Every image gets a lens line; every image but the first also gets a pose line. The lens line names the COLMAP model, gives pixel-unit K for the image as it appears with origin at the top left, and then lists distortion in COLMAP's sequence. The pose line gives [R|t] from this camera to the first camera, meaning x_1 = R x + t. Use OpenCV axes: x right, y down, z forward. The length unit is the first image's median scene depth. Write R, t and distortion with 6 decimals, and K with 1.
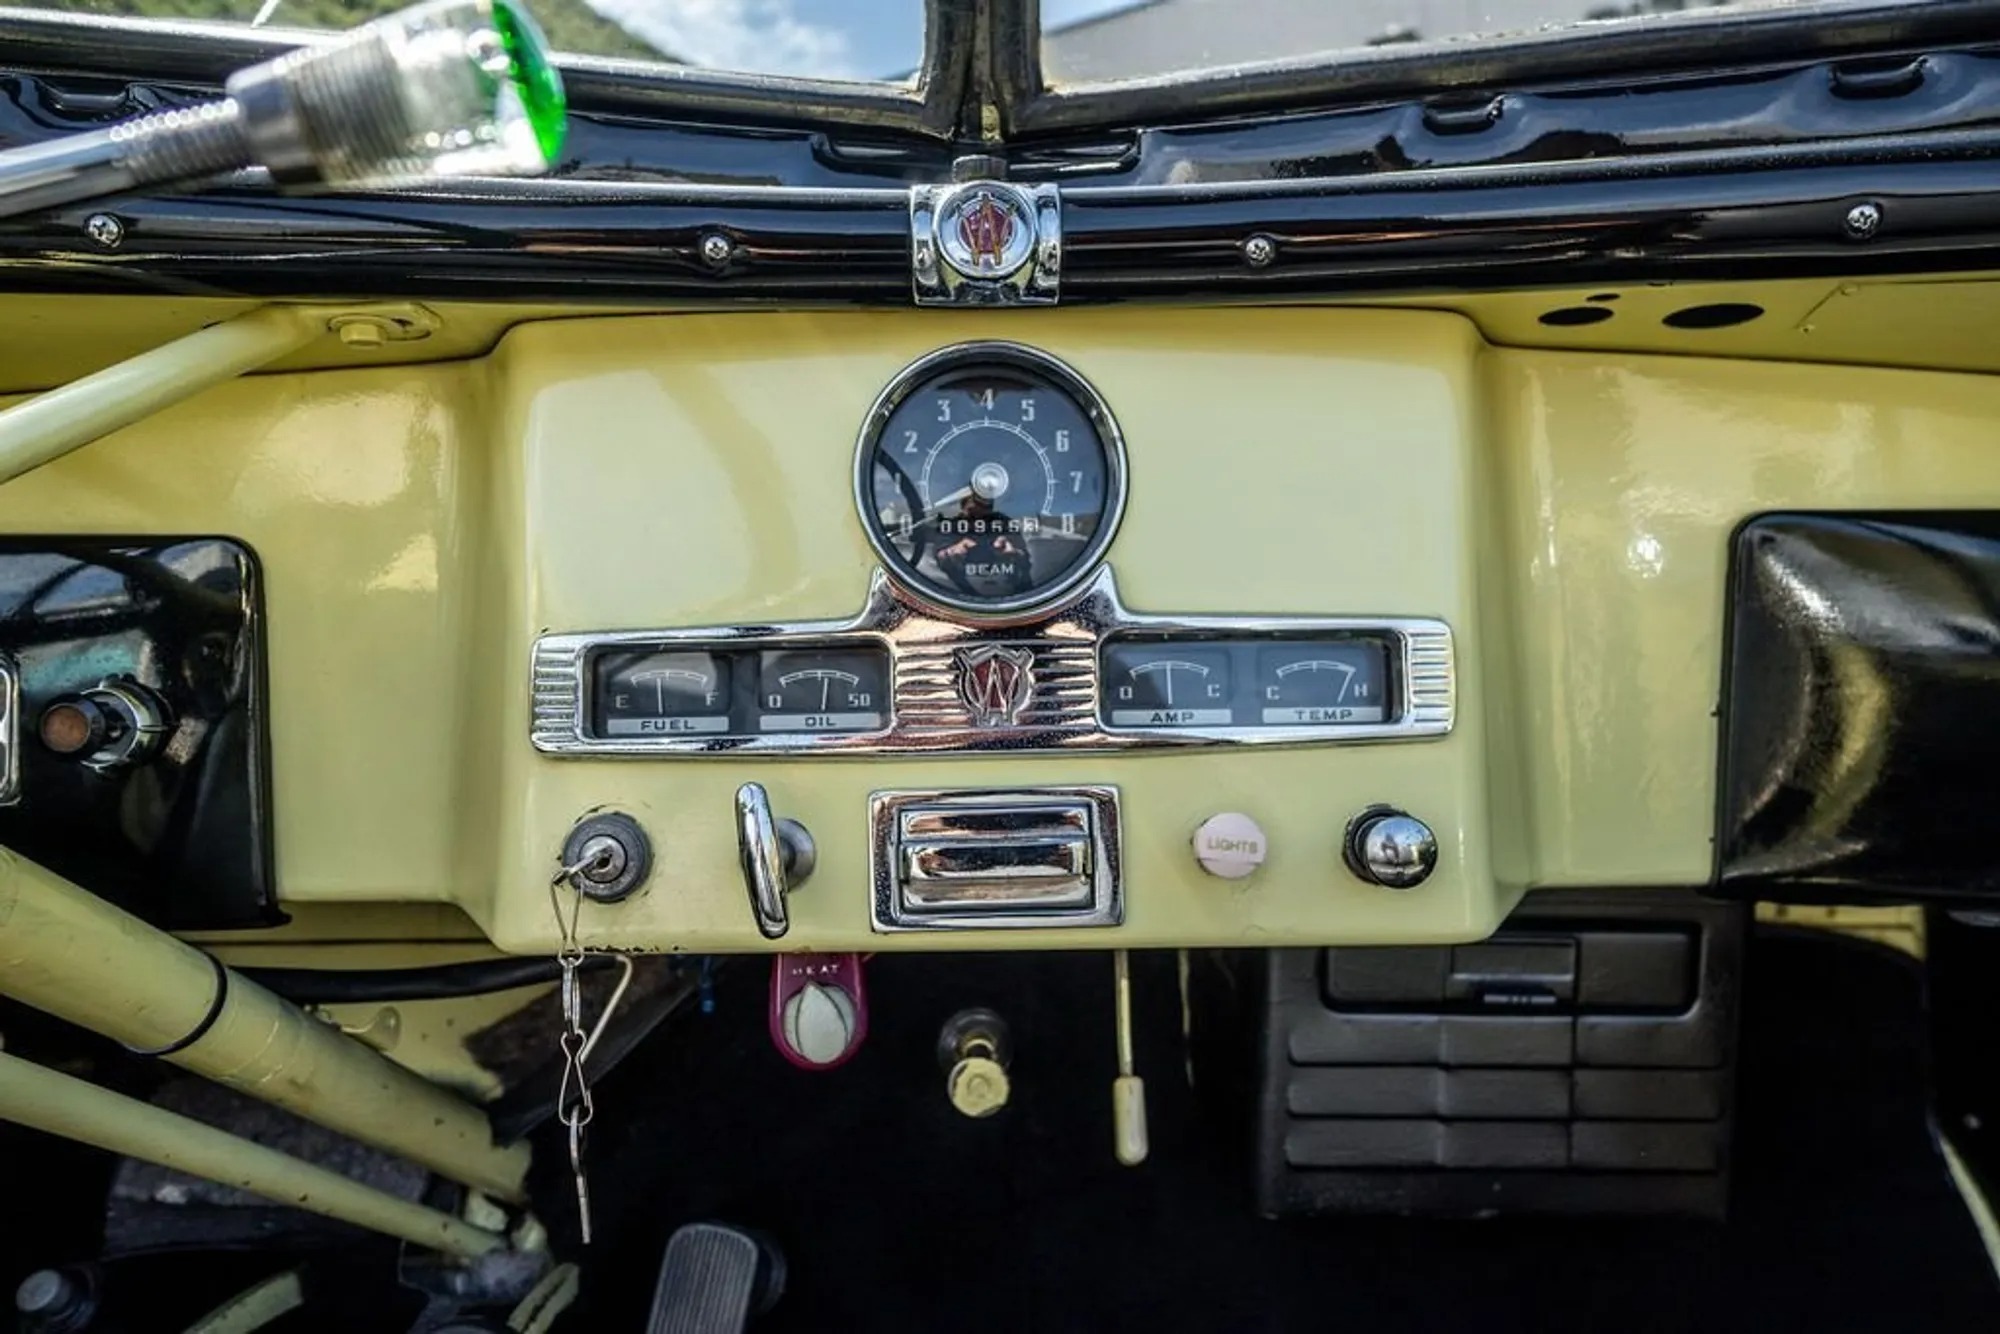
lens RADIAL K [[1345.1, 0, 1018.6], [0, 1345.1, 682.8], [0, 0, 1]] dist [0.002944, 0.022848]
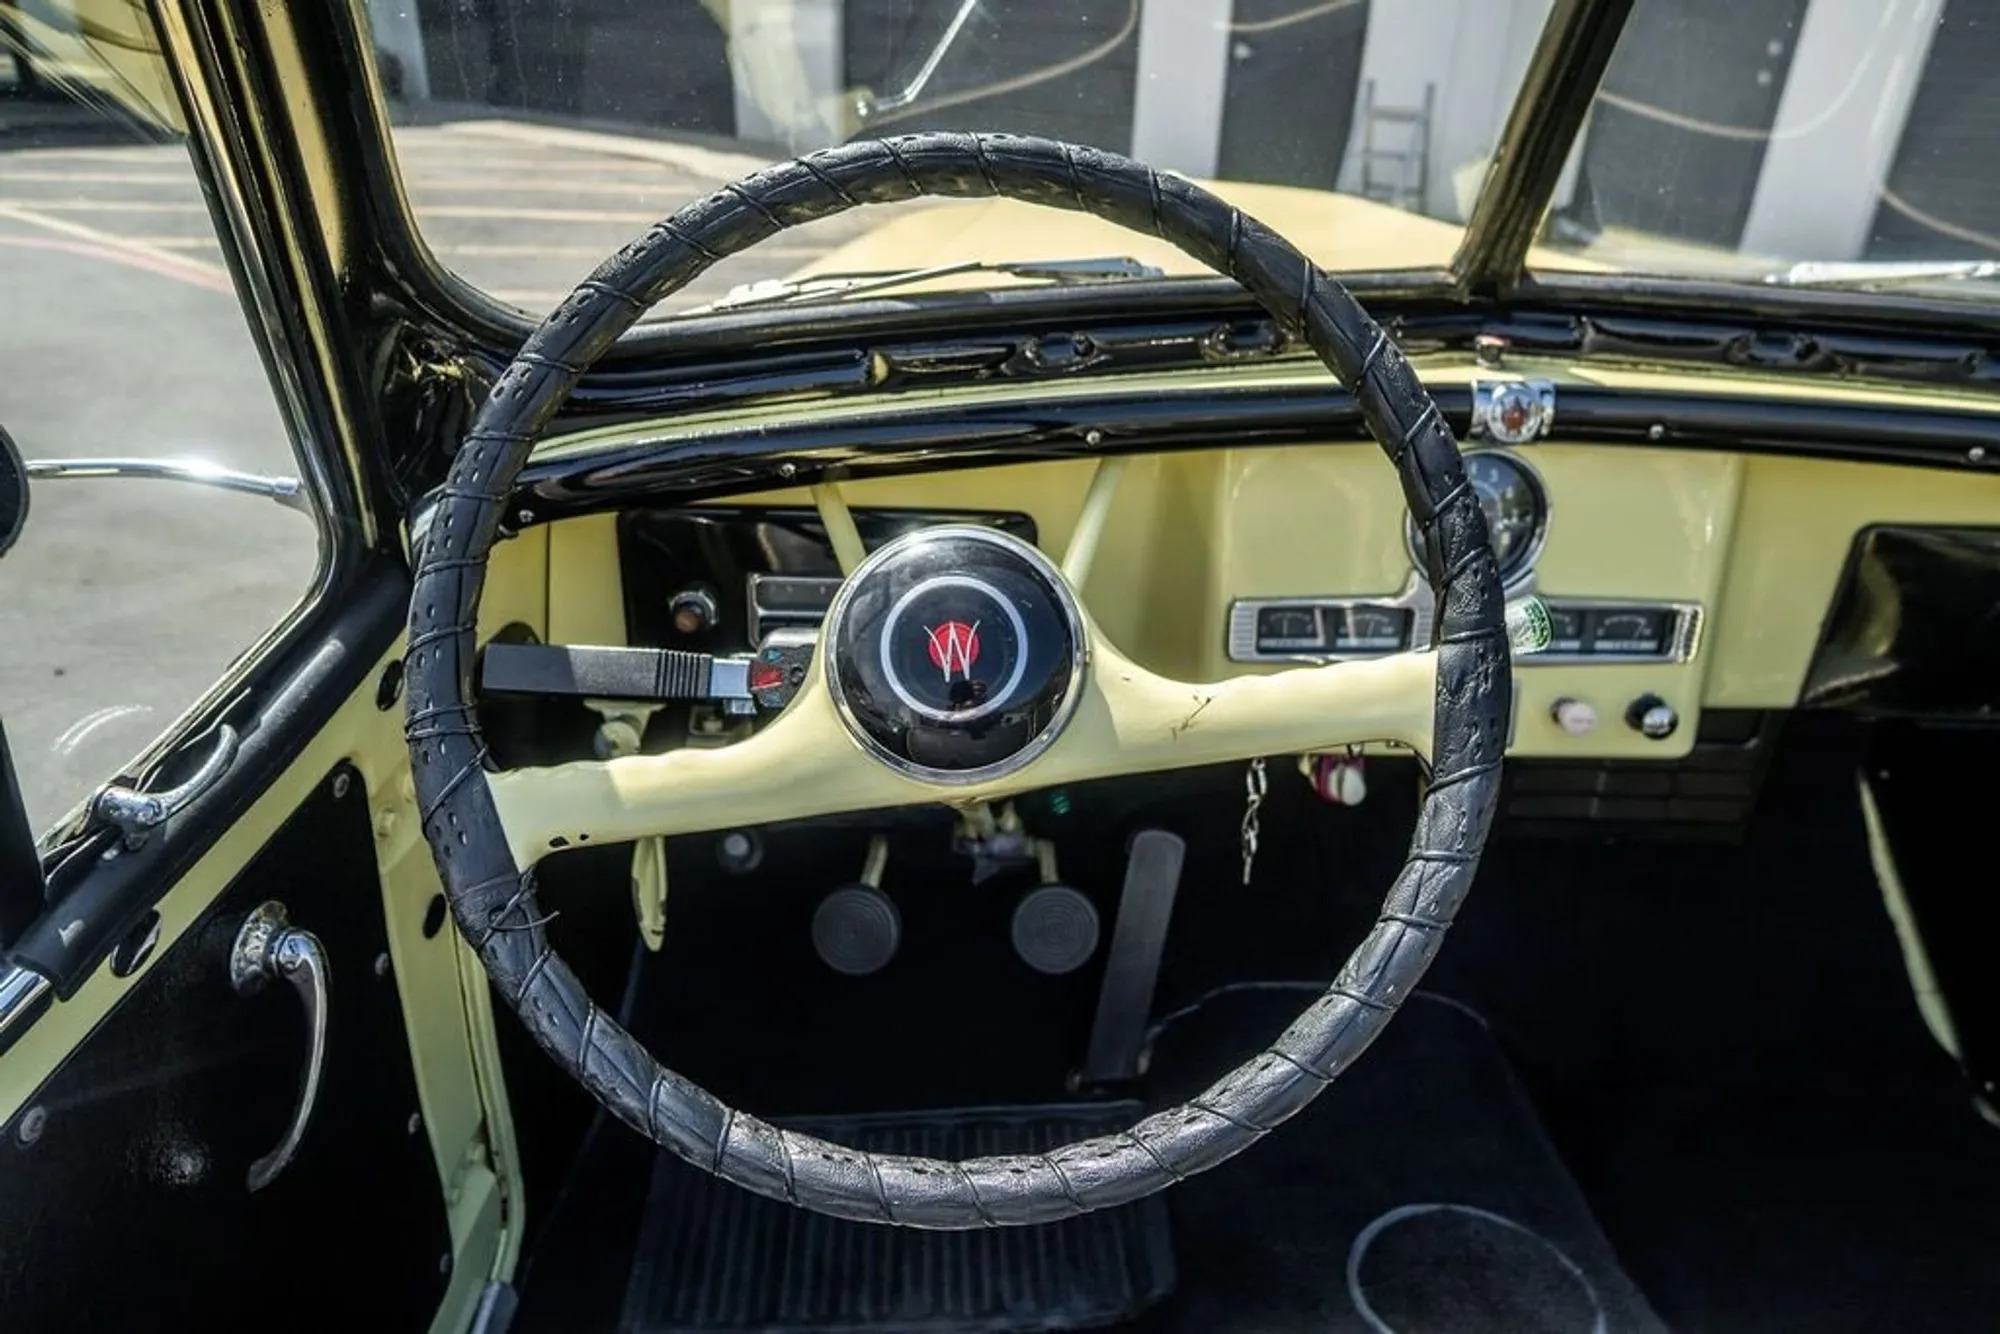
lens RADIAL K [[1345.1, 0, 1018.6], [0, 1345.1, 682.8], [0, 0, 1]] dist [0.002944, 0.022848]
pose [[0.999099, 0.025491, 0.033938, -0.685153], [-0.036207, 0.929099, 0.368055, -0.586039], [-0.022150, -0.368952, 0.929184, -0.768922]]
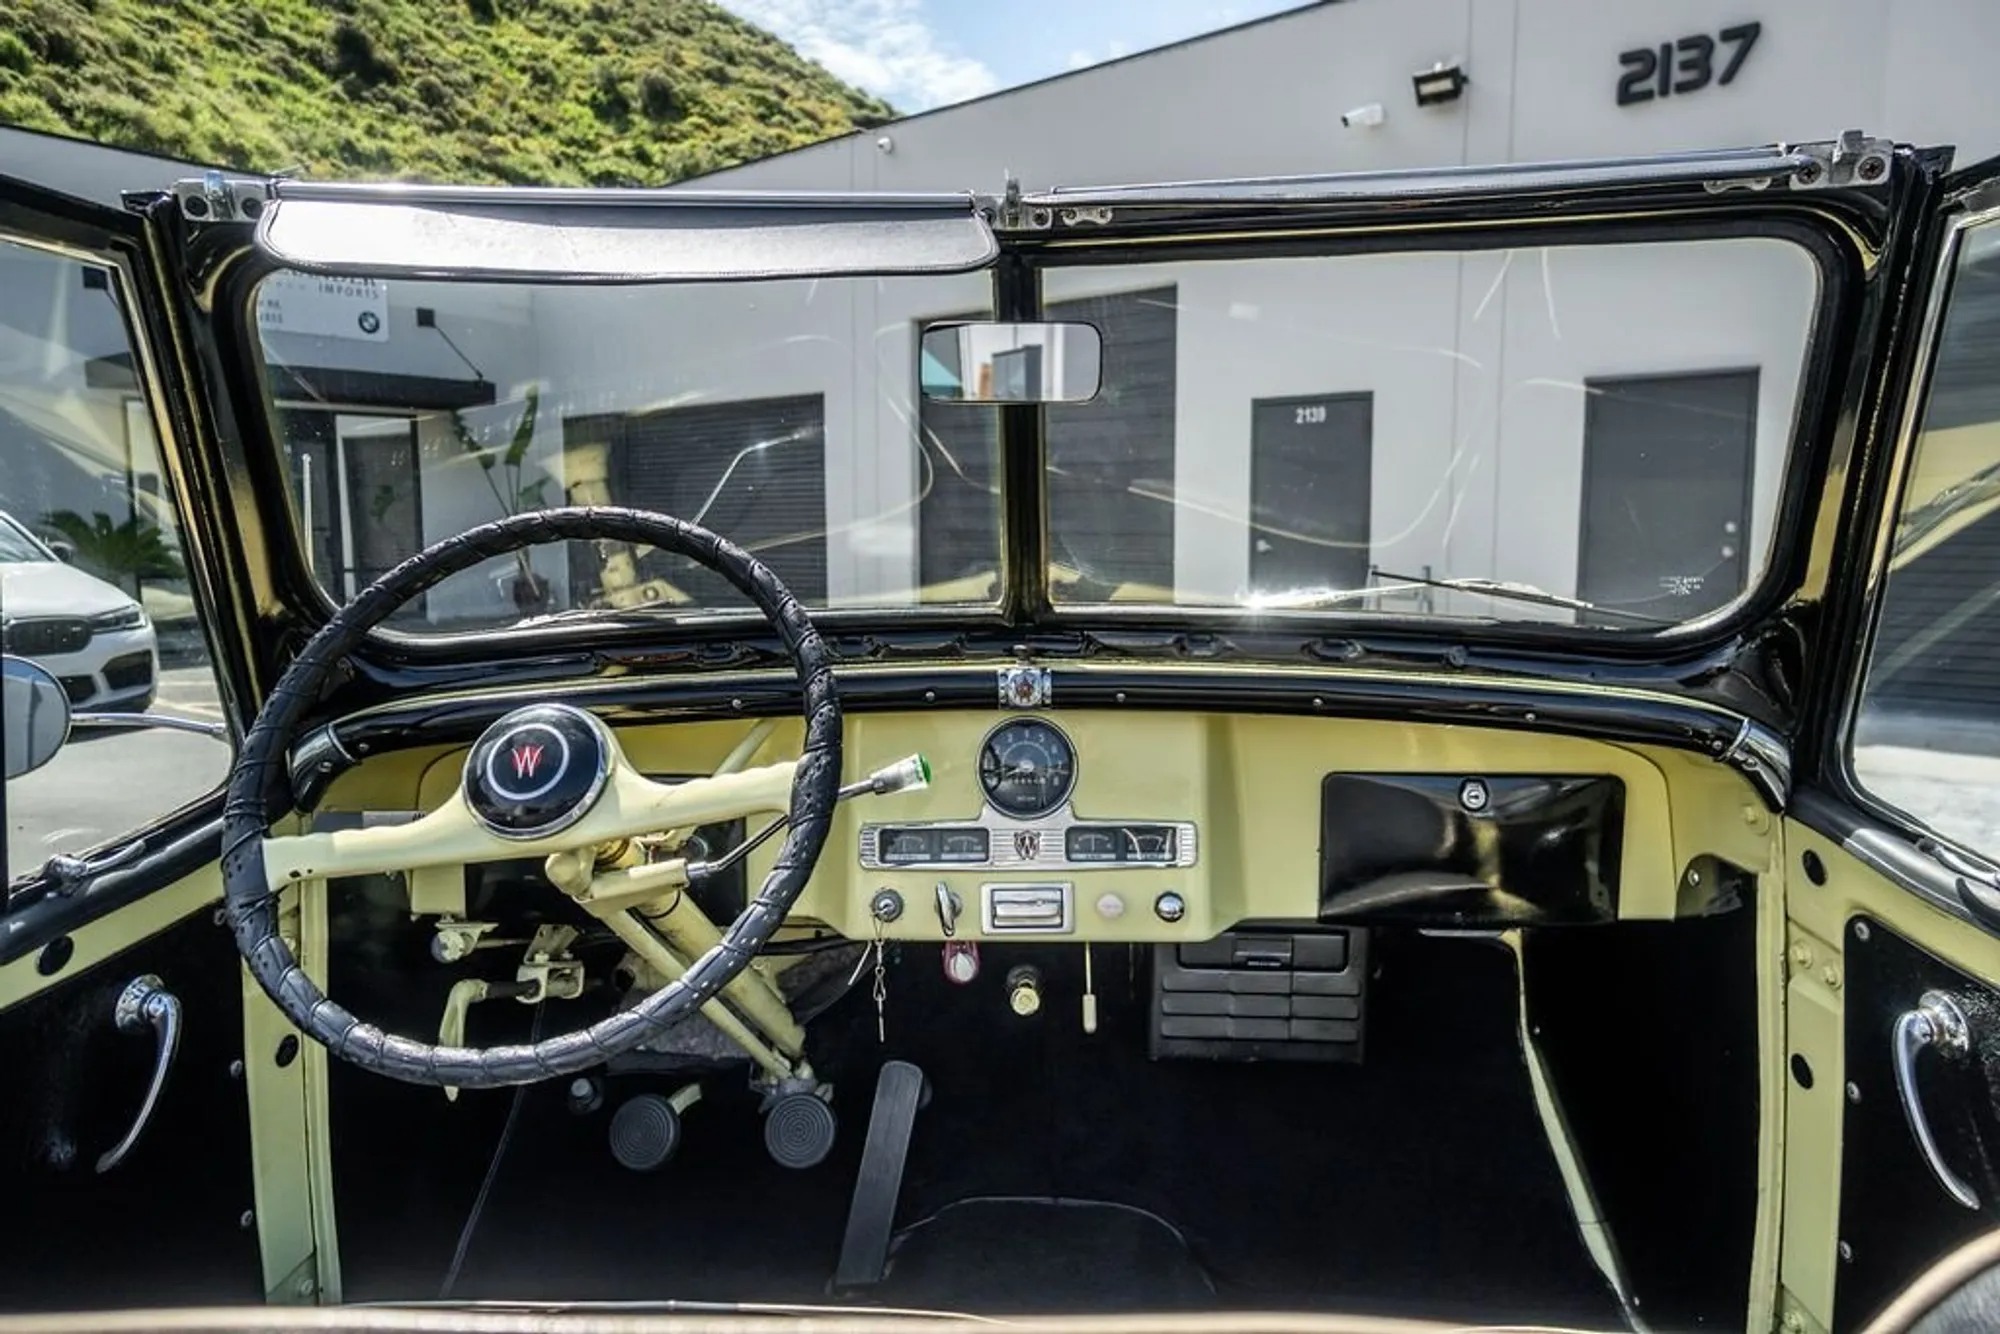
lens RADIAL K [[1345.1, 0, 1018.6], [0, 1345.1, 682.8], [0, 0, 1]] dist [0.002944, 0.022848]
pose [[0.998601, 0.007324, -0.052368, 0.099881], [-0.005972, 0.999646, 0.025932, -0.378457], [0.052540, -0.025583, 0.998291, -1.635739]]
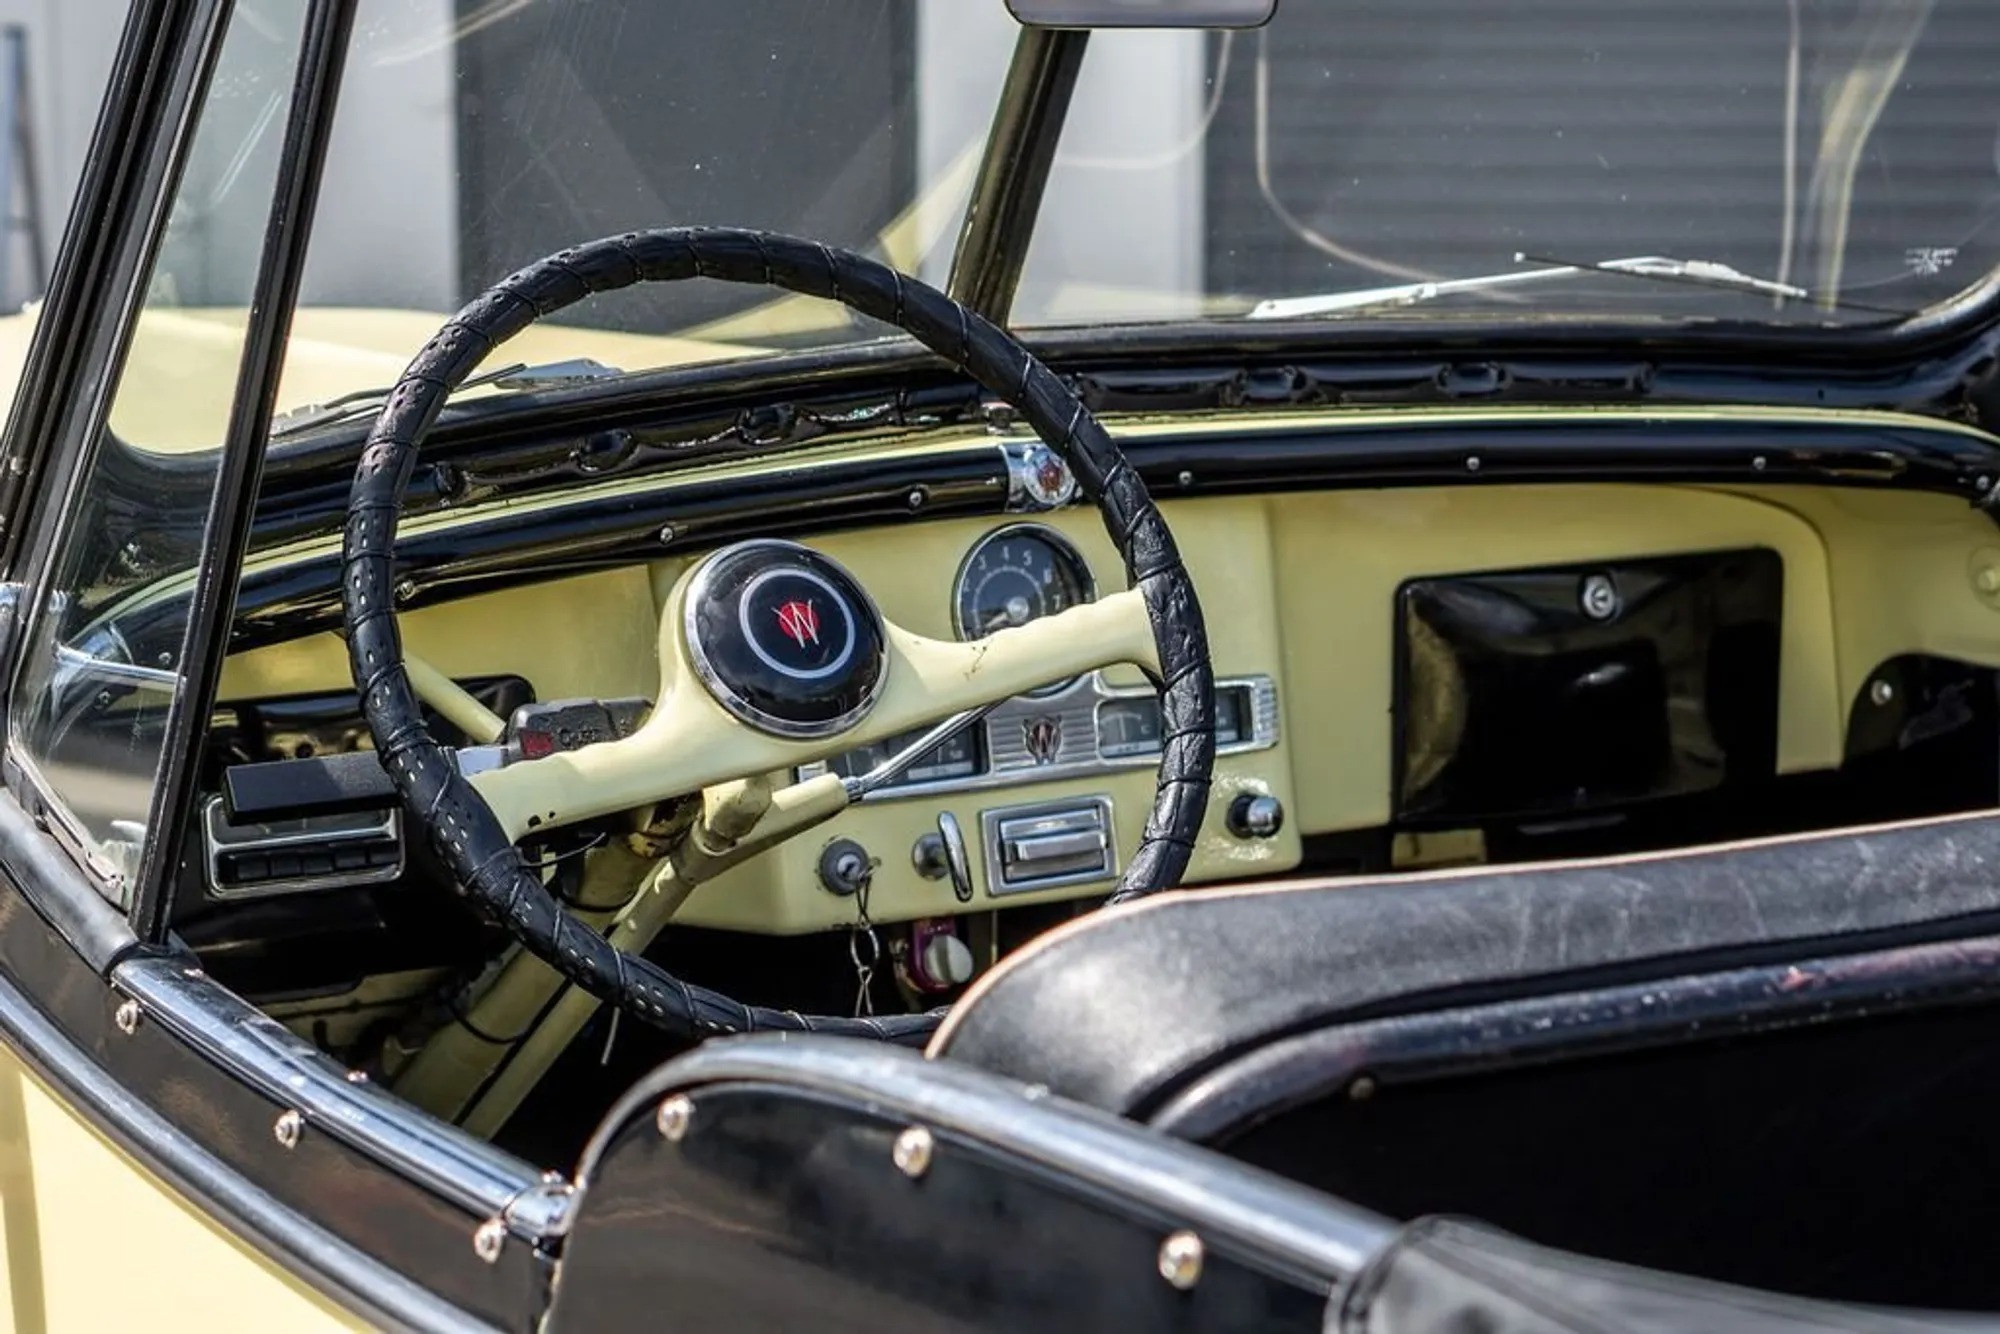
lens RADIAL K [[5497.9, 0, 1155.7], [0, 5497.9, 664.8], [0, 0, 1]] dist [0.030446, 0.187105]
pose [[0.845356, -0.083416, 0.527650, -3.216939], [0.047079, 0.995523, 0.081955, -0.591709], [-0.532125, -0.044440, 0.845499, -4.433277]]
